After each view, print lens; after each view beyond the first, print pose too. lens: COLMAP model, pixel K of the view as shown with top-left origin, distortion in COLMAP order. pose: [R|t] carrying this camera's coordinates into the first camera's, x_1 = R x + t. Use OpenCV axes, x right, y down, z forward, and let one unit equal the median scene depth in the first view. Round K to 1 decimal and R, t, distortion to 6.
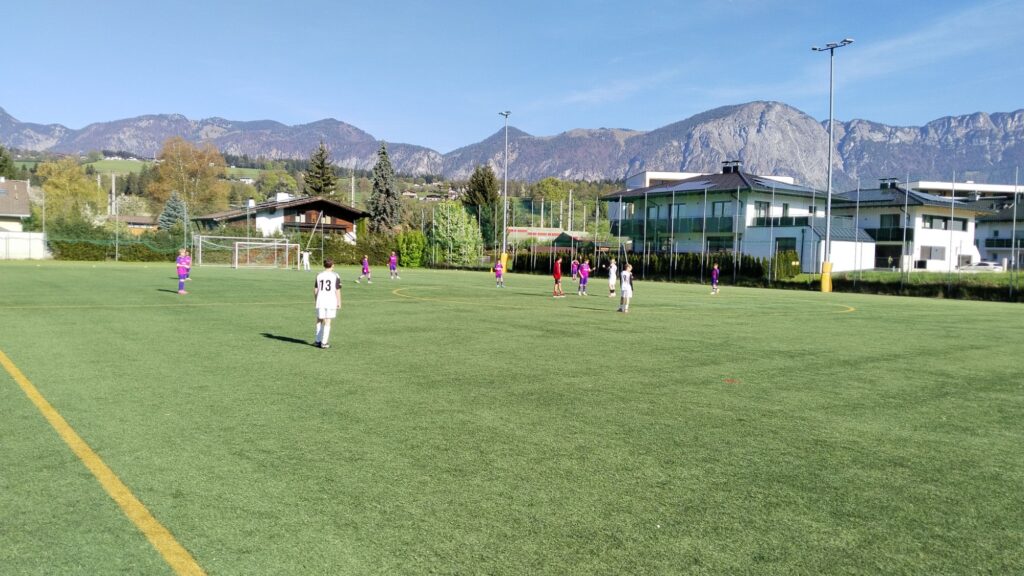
lens RADIAL K [[787.4, 0, 519.4], [0, 787.4, 300.4], [0, 0, 1]] dist [0.104681, -0.197871]
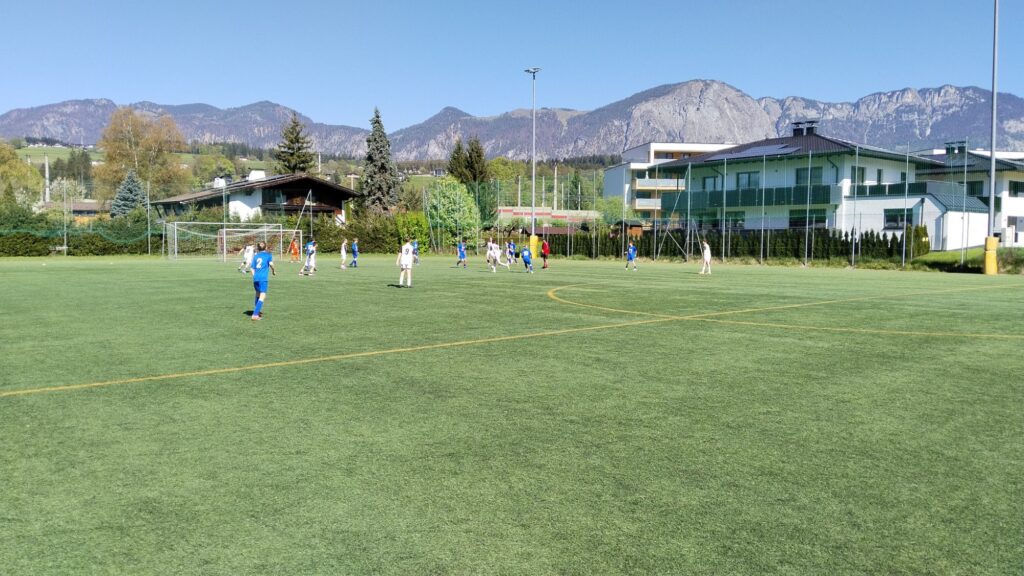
lens RADIAL K [[778.5, 0, 512.0], [0, 778.5, 288.0], [0, 0, 1]] dist [0.095764, -0.177433]
pose [[0.997198, -0.027242, 0.069673, -0.056986], [0.026632, 0.999599, 0.009669, -0.006410], [-0.069909, -0.007786, 0.997523, 0.088701]]
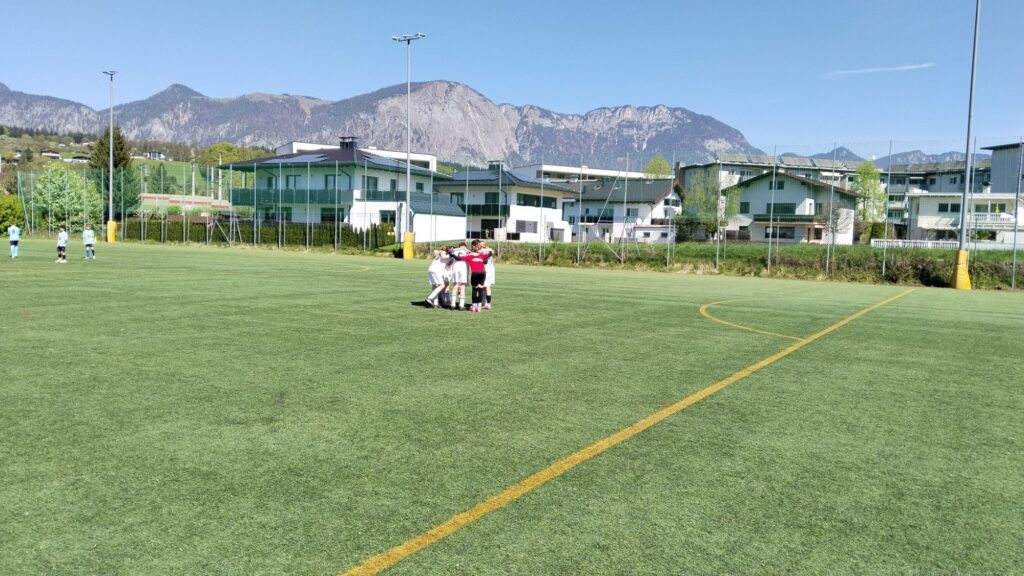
lens RADIAL K [[787.4, 0, 519.4], [0, 787.4, 300.4], [0, 0, 1]] dist [0.104681, -0.197871]
pose [[0.930127, -0.024216, 0.366438, 0.044586], [0.011918, 0.999288, 0.035785, 0.003724], [-0.367044, -0.028918, 0.929754, -0.037982]]
